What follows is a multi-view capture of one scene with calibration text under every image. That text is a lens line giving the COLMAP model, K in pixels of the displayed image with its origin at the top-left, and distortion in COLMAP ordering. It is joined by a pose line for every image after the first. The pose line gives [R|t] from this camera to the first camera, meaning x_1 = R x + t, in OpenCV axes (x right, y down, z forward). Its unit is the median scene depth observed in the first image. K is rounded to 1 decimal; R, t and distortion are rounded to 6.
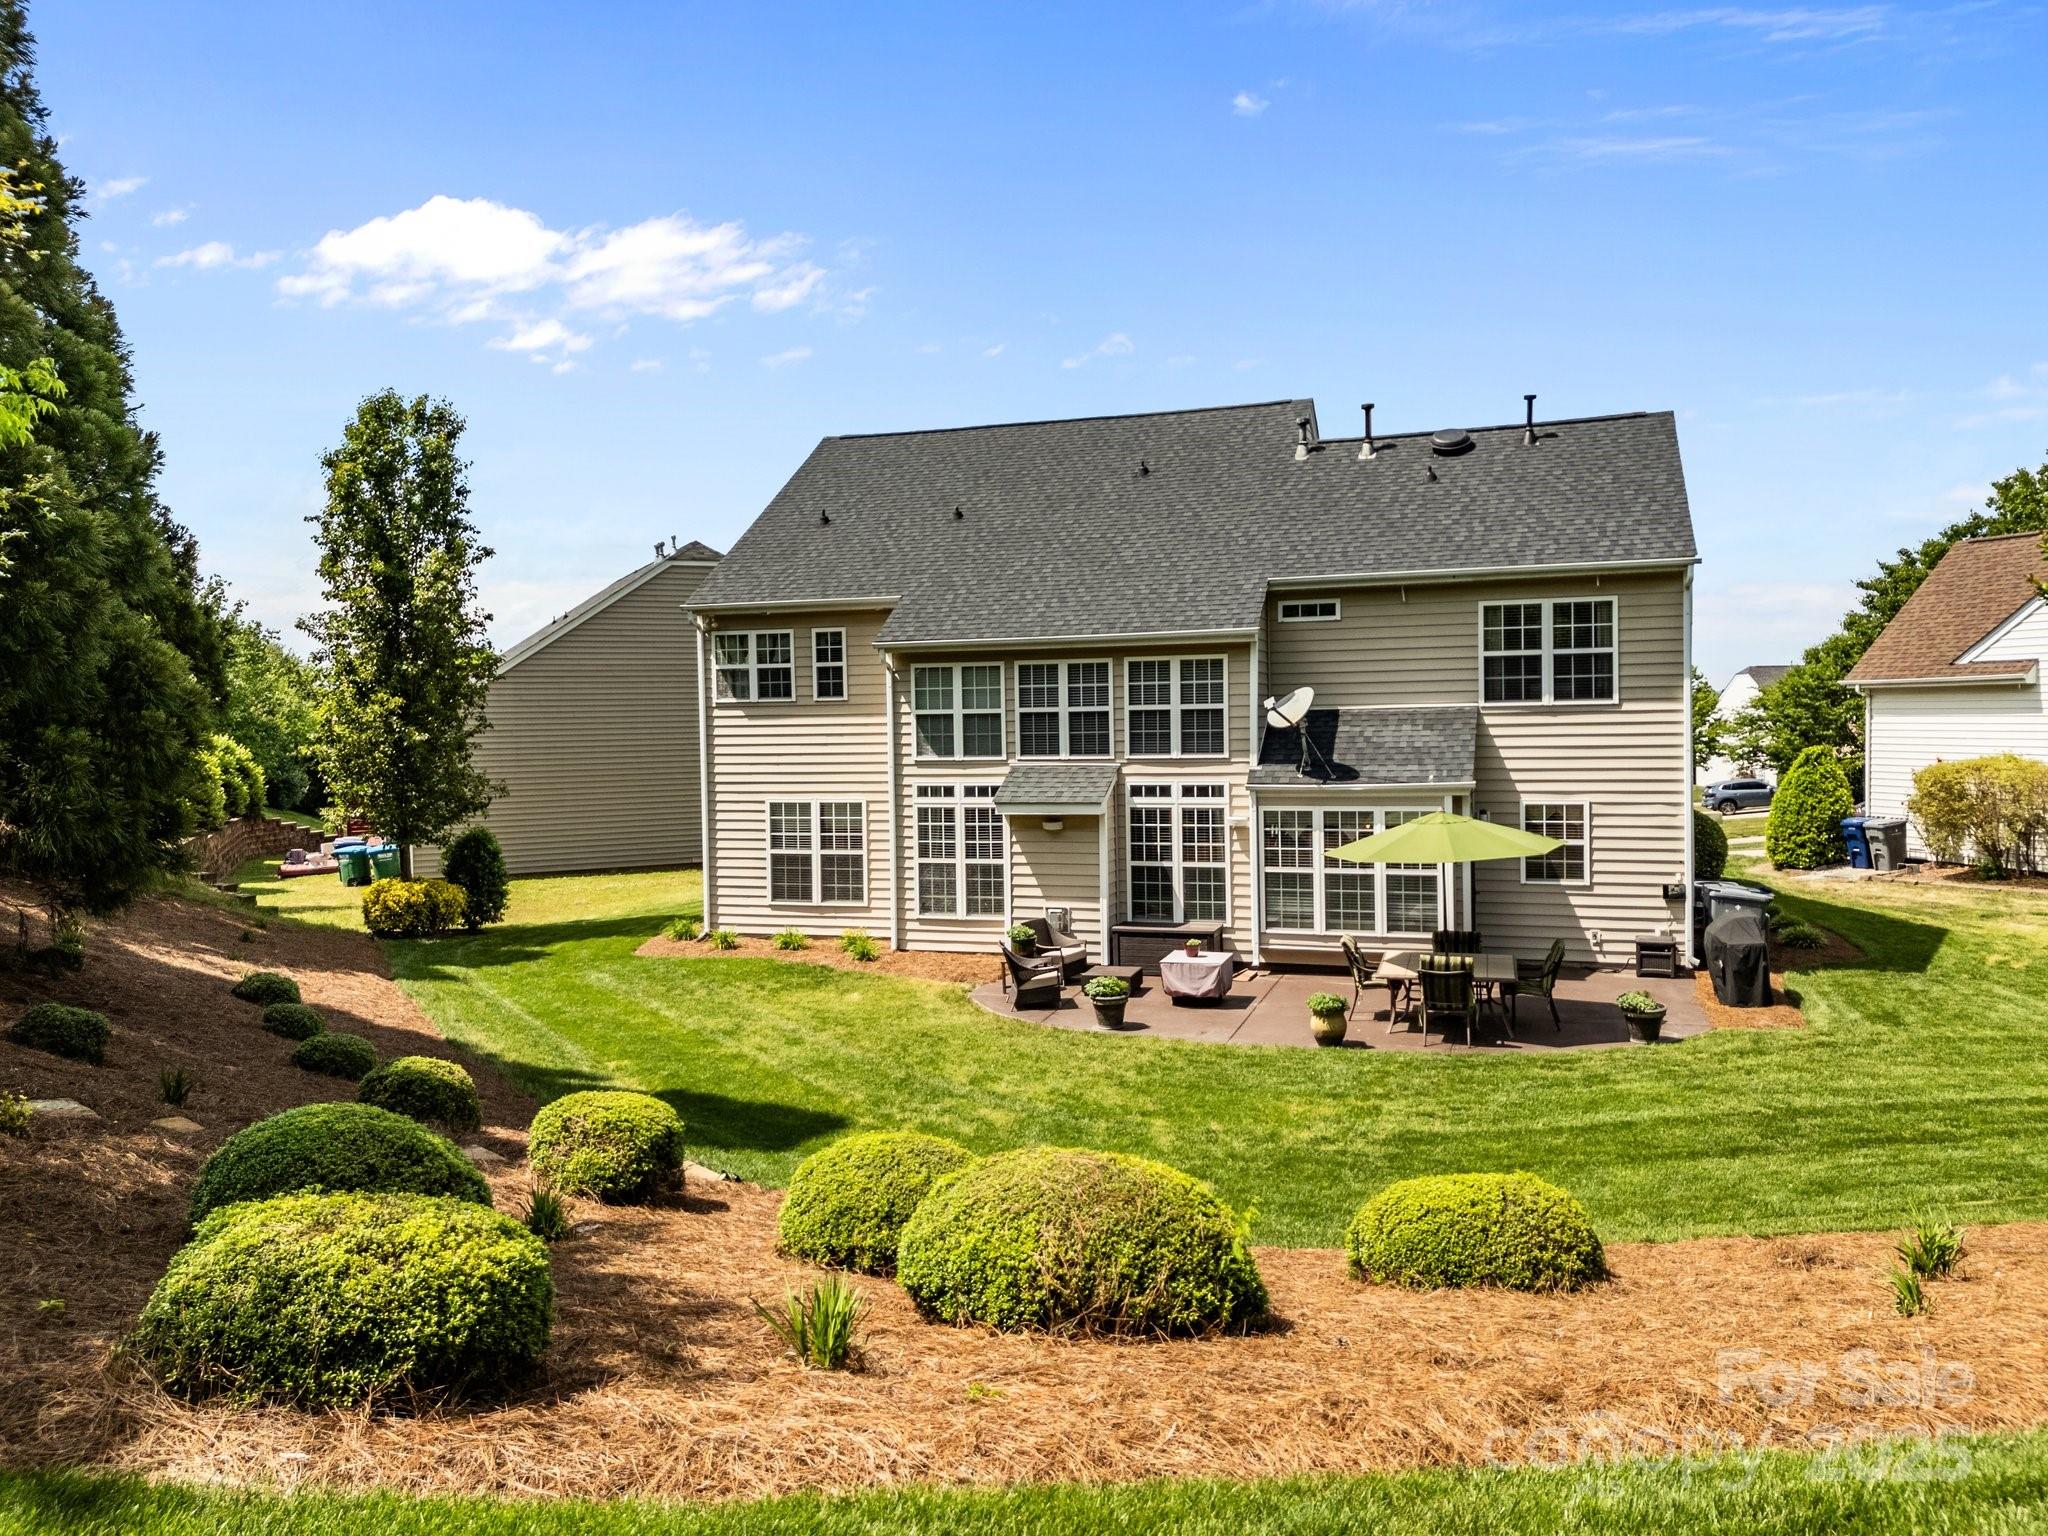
lens RADIAL K [[1518.7, 0, 1024.6], [0, 1518.7, 764.0], [0, 0, 1]] dist [0.062310, -0.016975]
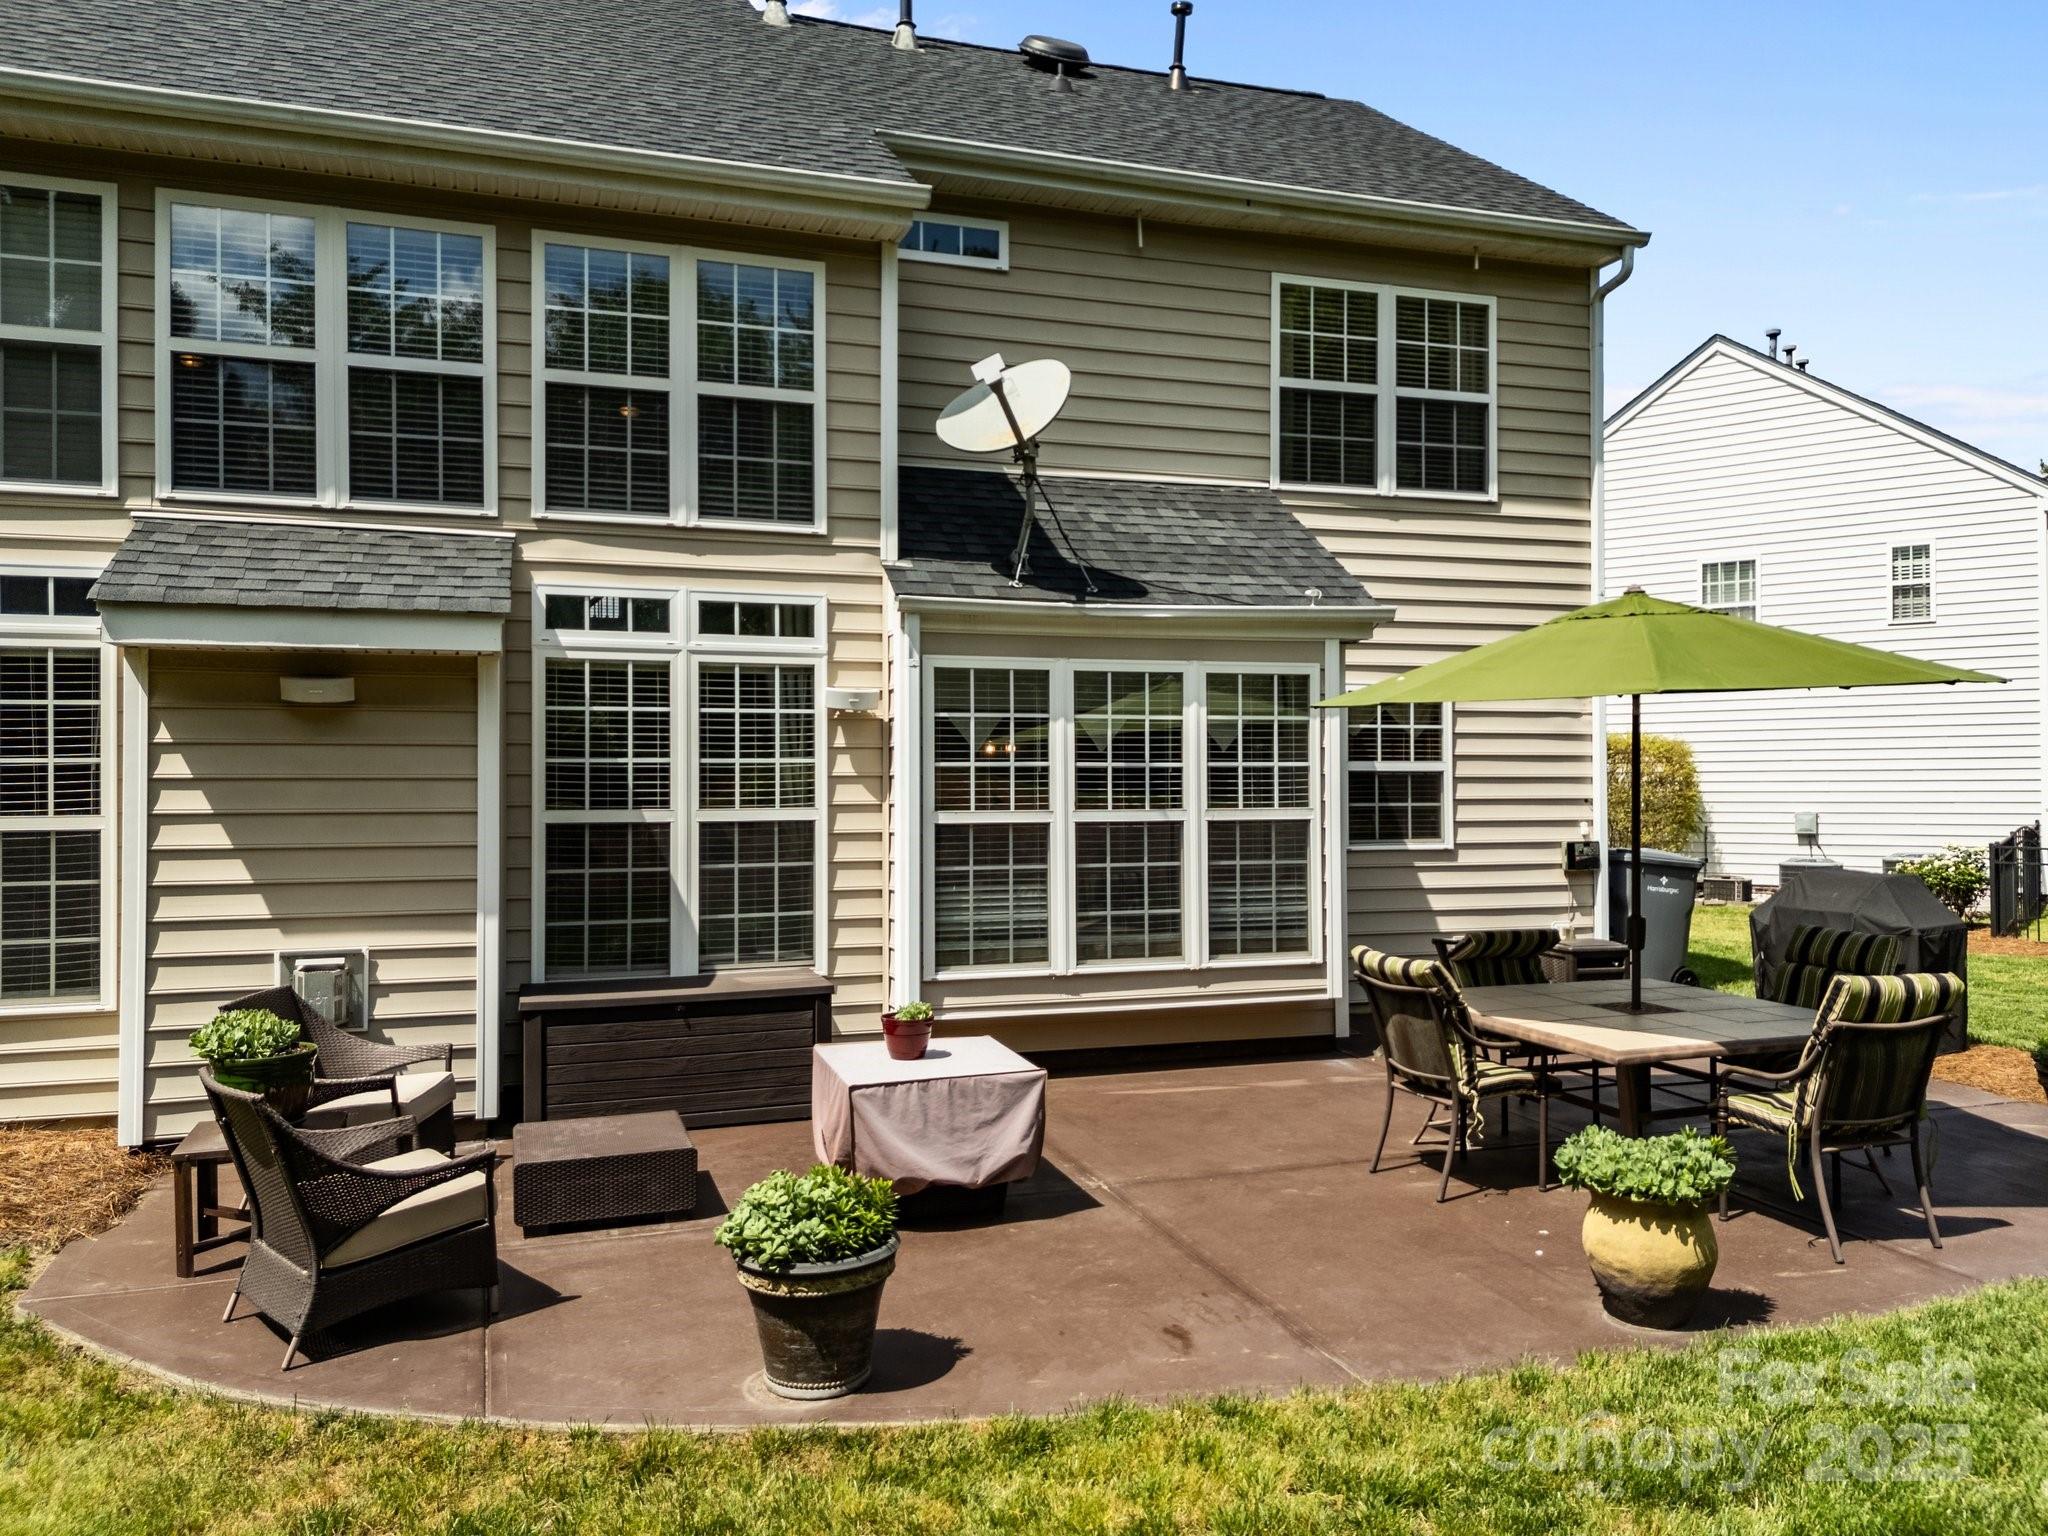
lens RADIAL K [[1518.7, 0, 1025.0], [0, 1518.7, 775.5], [0, 0, 1]] dist [0.062310, -0.016975]
pose [[0.799409, 0.018495, 0.600503, -0.055733], [0.012011, 0.998834, -0.046753, 0.075055], [-0.600667, 0.044588, 0.798255, 0.660377]]
